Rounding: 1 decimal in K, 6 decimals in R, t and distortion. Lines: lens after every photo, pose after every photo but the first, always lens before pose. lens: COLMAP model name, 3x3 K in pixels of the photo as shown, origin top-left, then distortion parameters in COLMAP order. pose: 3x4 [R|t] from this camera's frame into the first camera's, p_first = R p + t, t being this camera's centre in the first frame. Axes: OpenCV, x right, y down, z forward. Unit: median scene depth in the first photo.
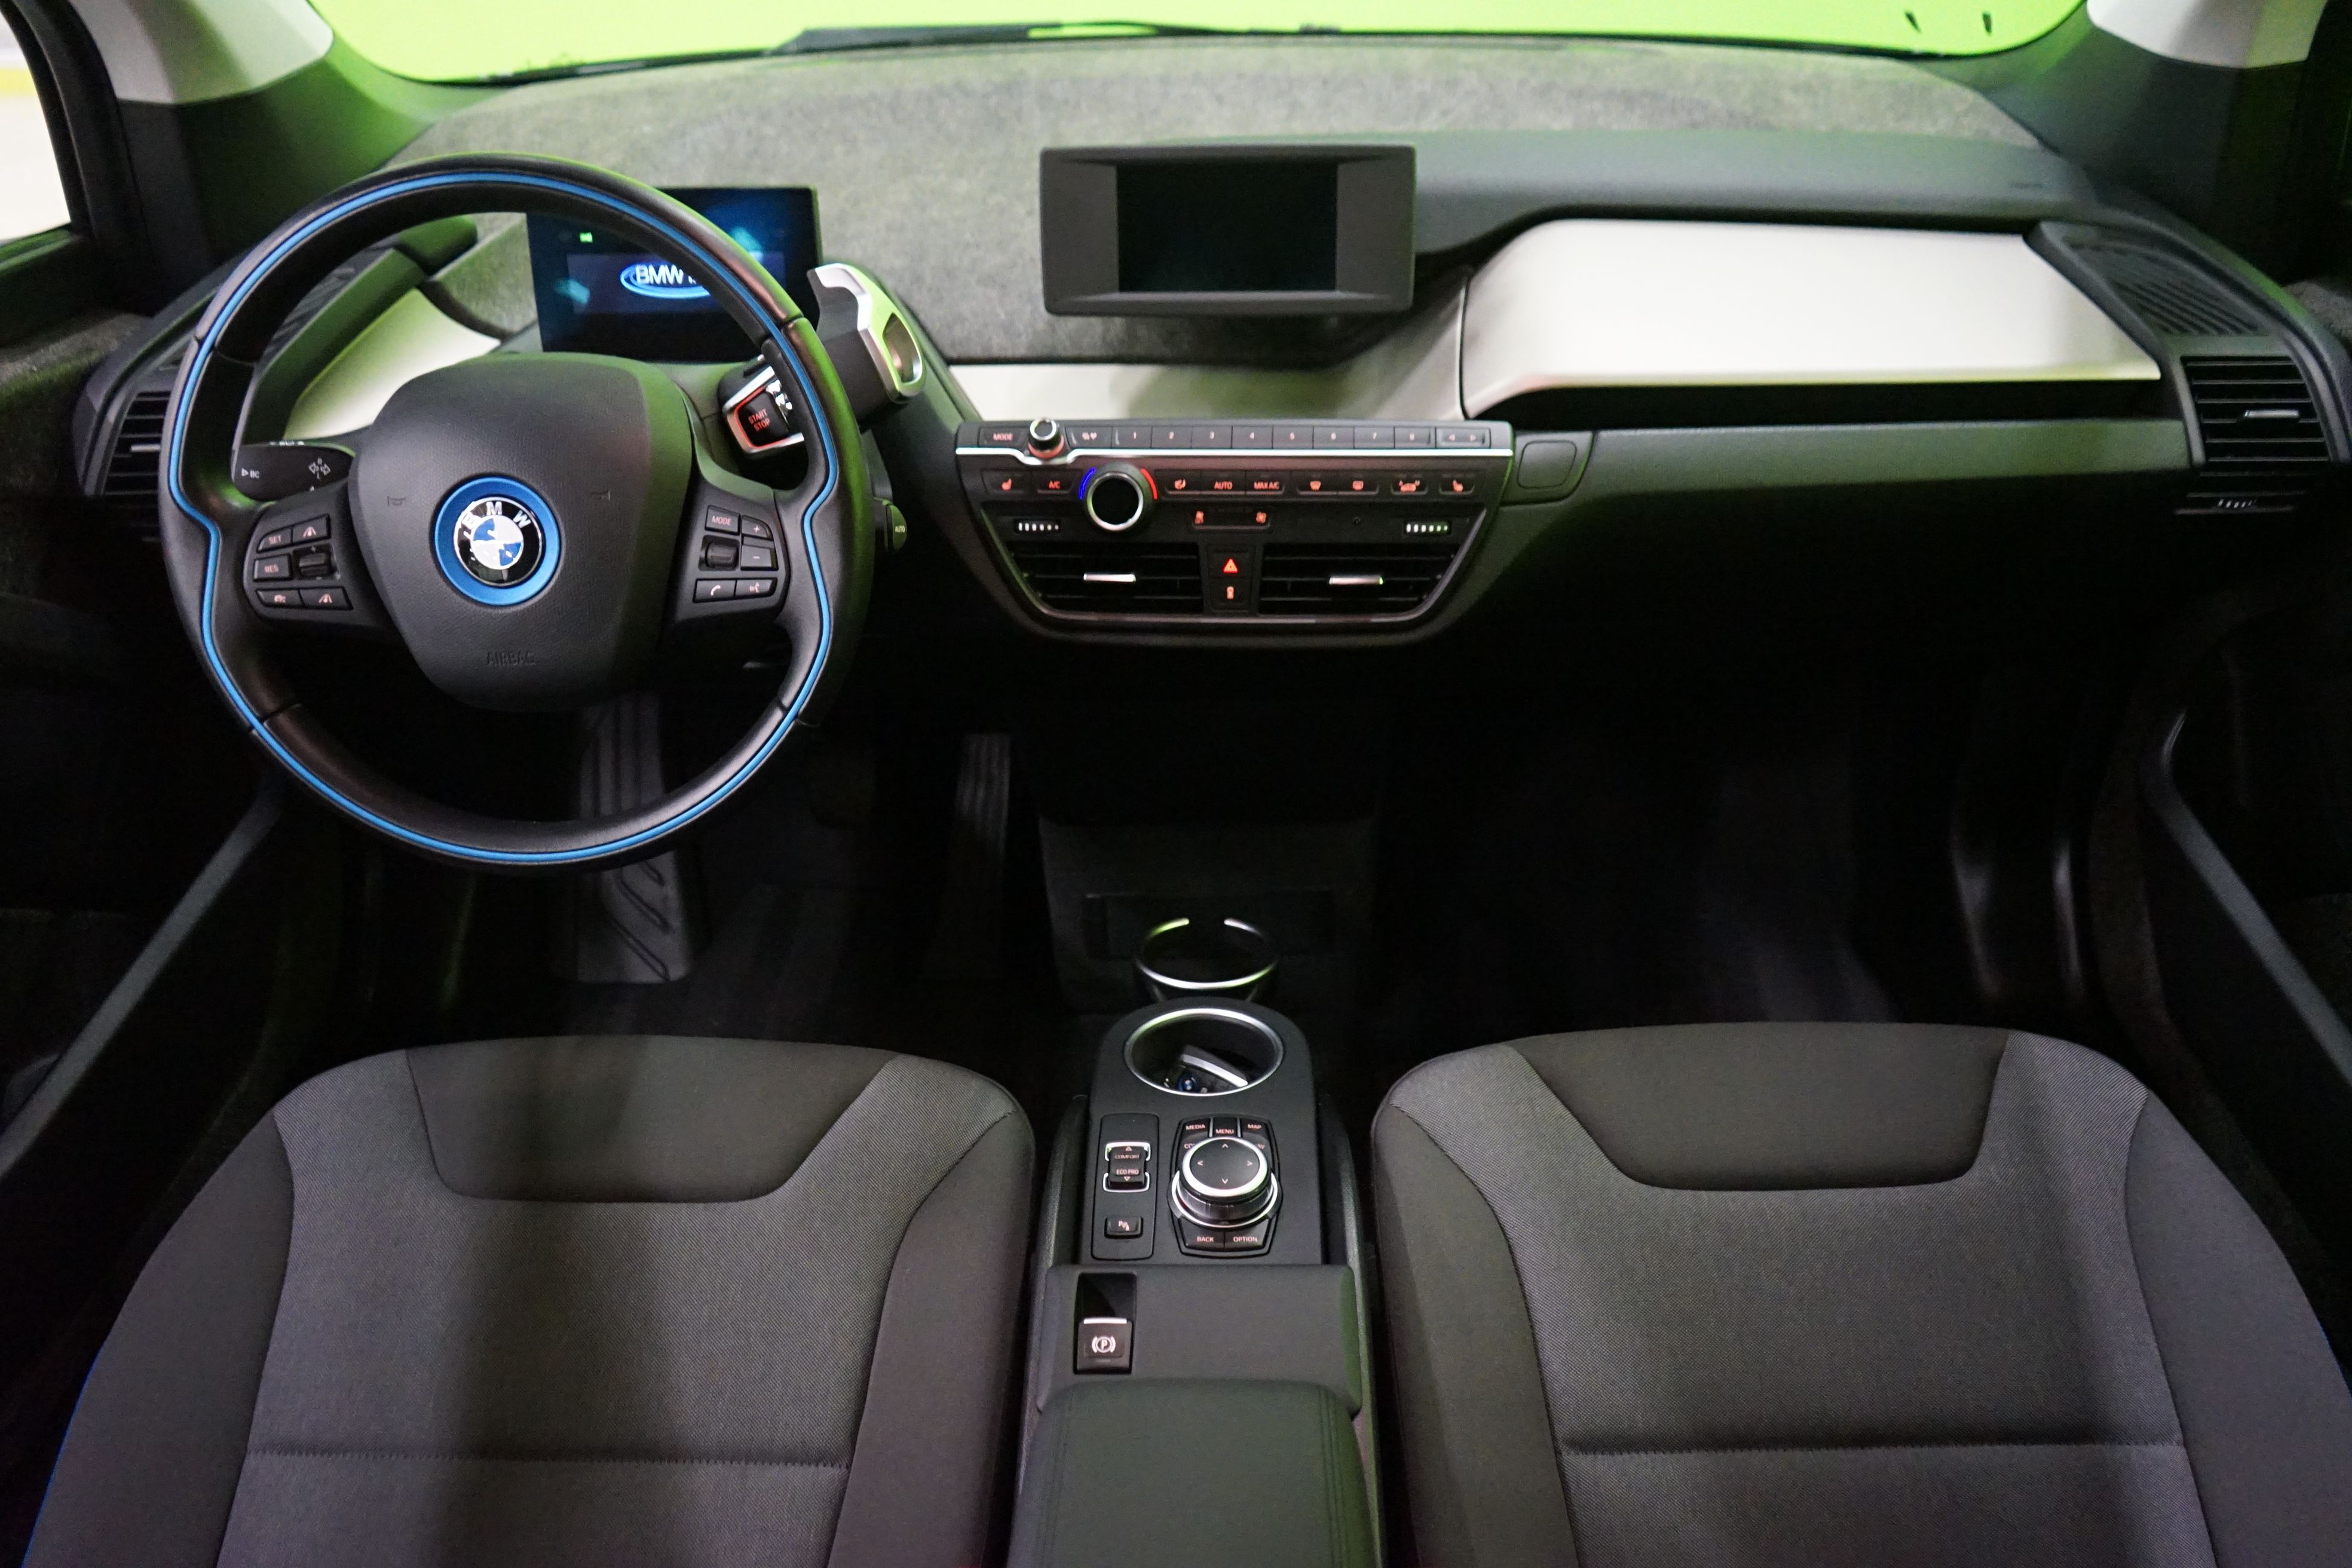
lens RADIAL K [[1917.7, 0, 1180.5], [0, 1917.7, 783.2], [0, 0, 1]] dist [-0.077541, -0.000504]
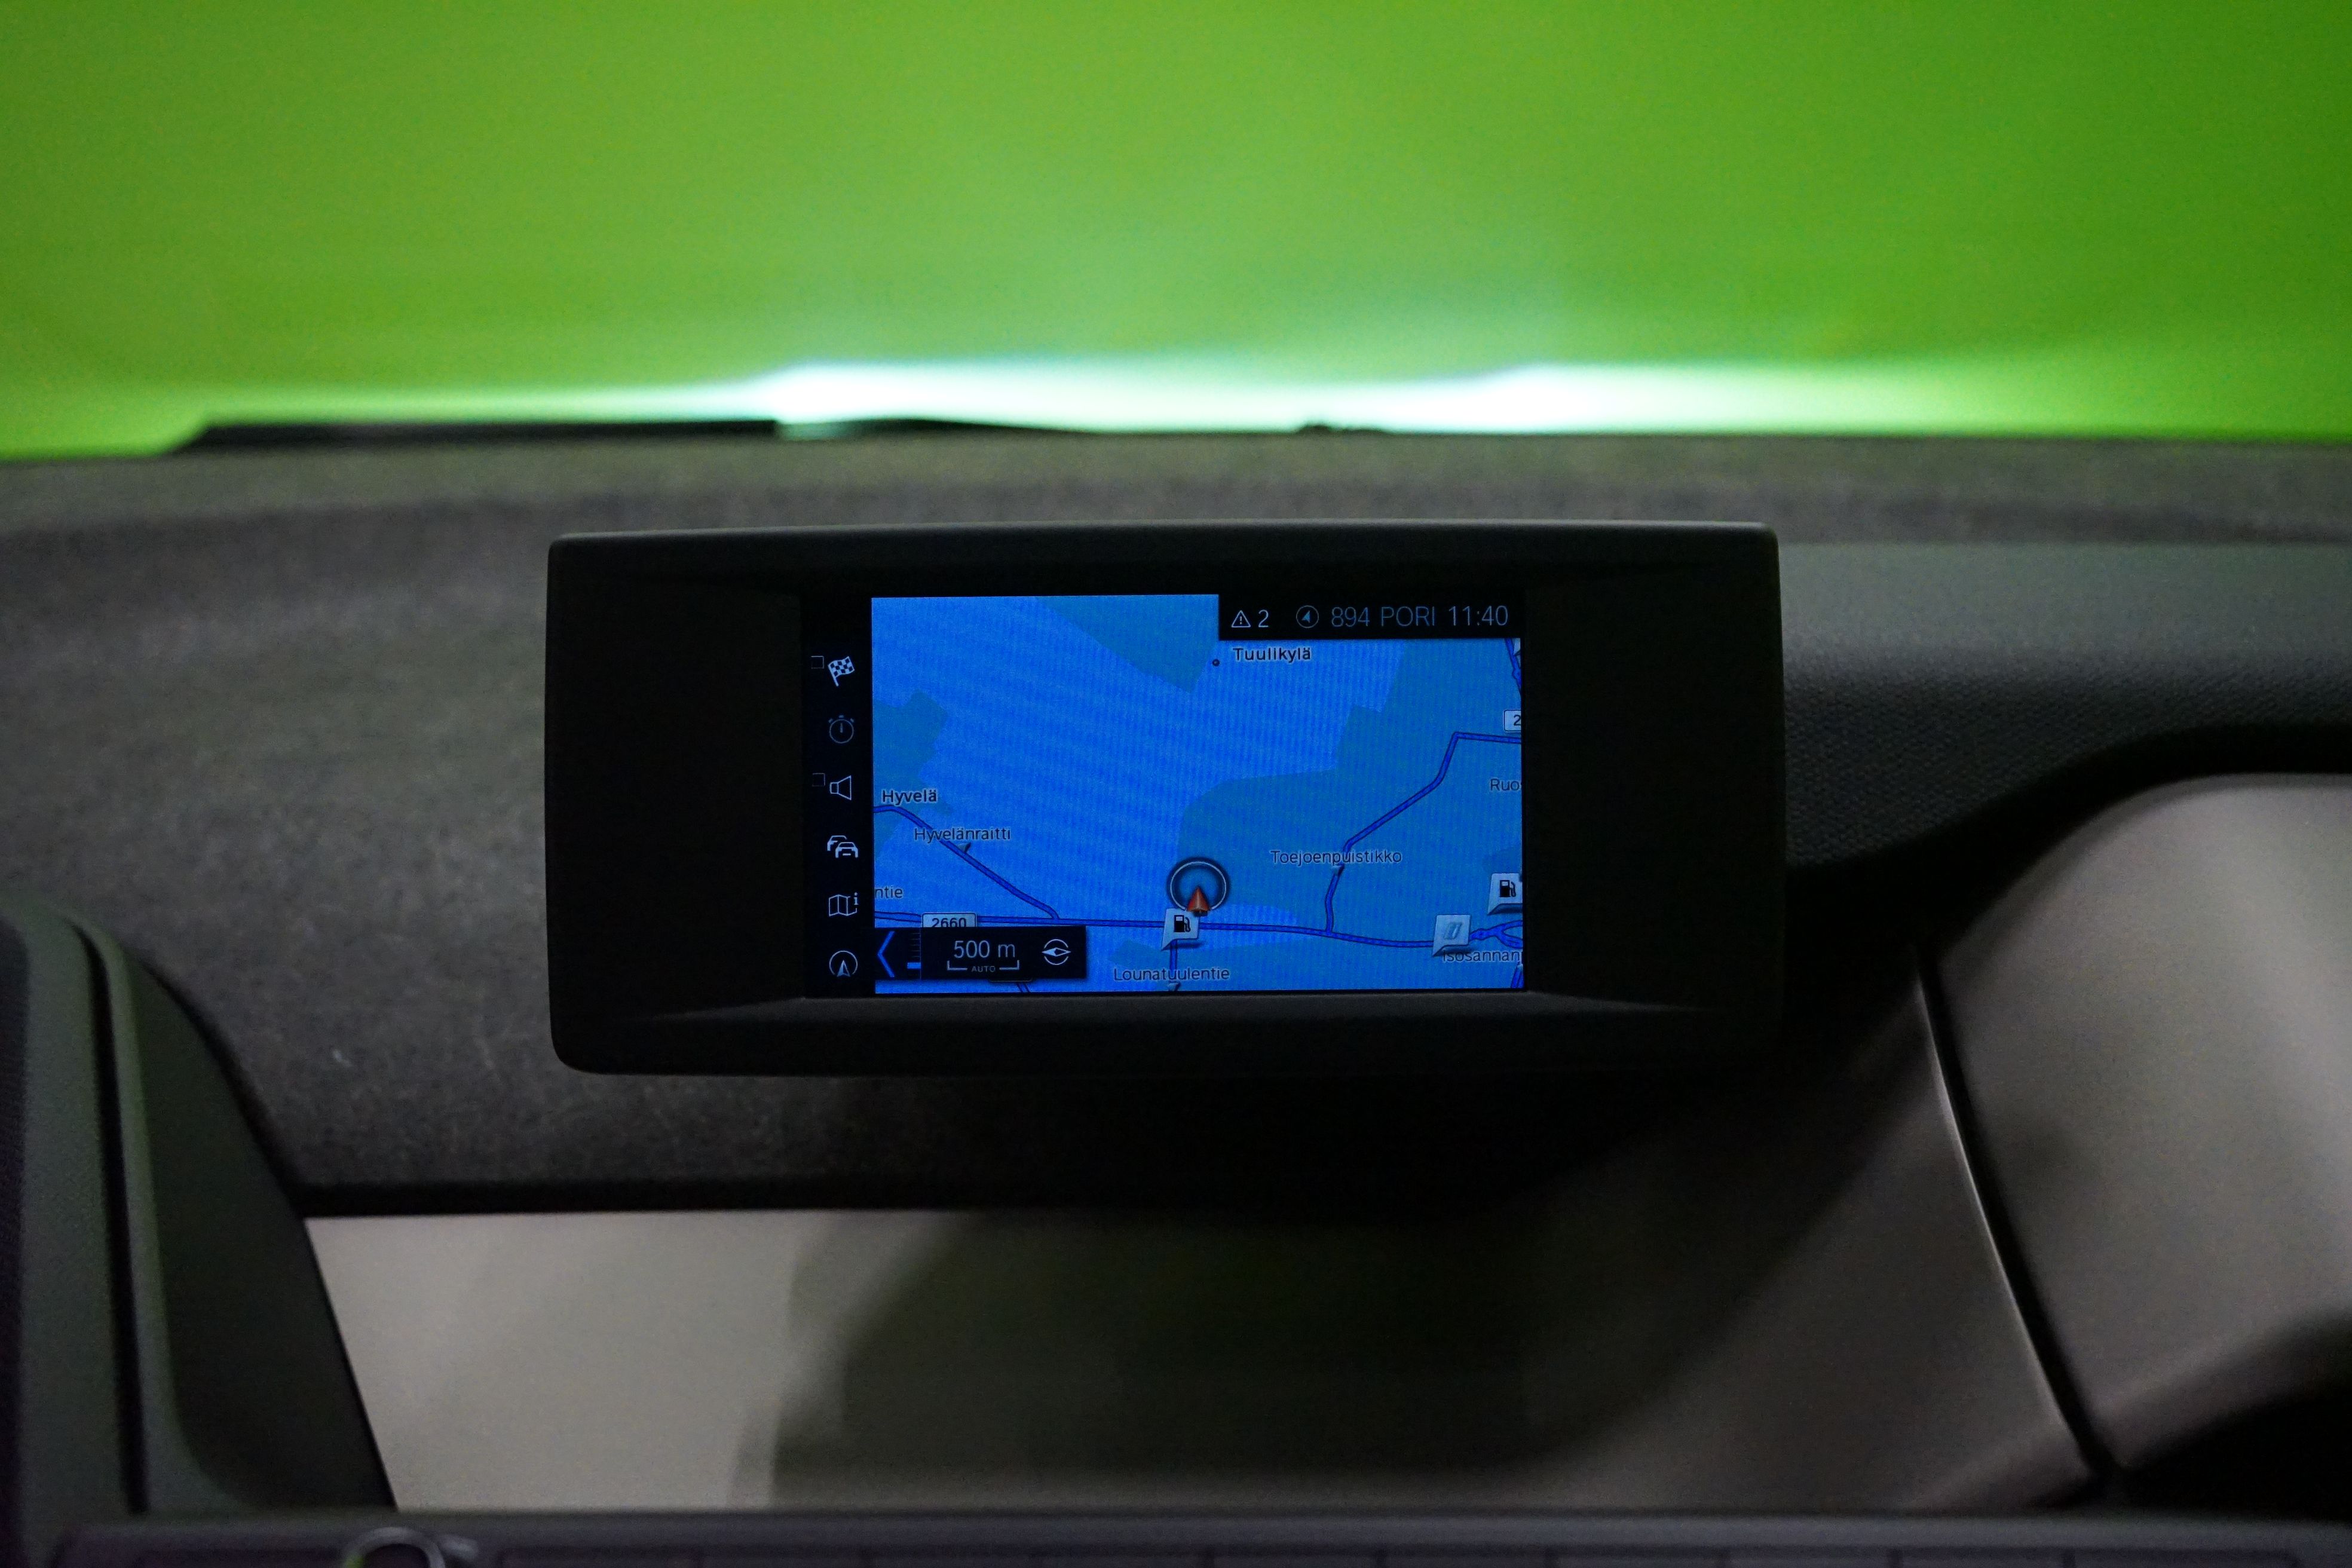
lens RADIAL K [[2503.5, 0, 1175.7], [0, 2503.5, 782.7], [0, 0, 1]] dist [-0.021376, 0.000000]
pose [[0.997661, 0.010947, 0.067470, -0.001612], [0.012717, 0.940134, -0.340567, -0.149712], [-0.067159, 0.340629, 0.937796, 0.602497]]
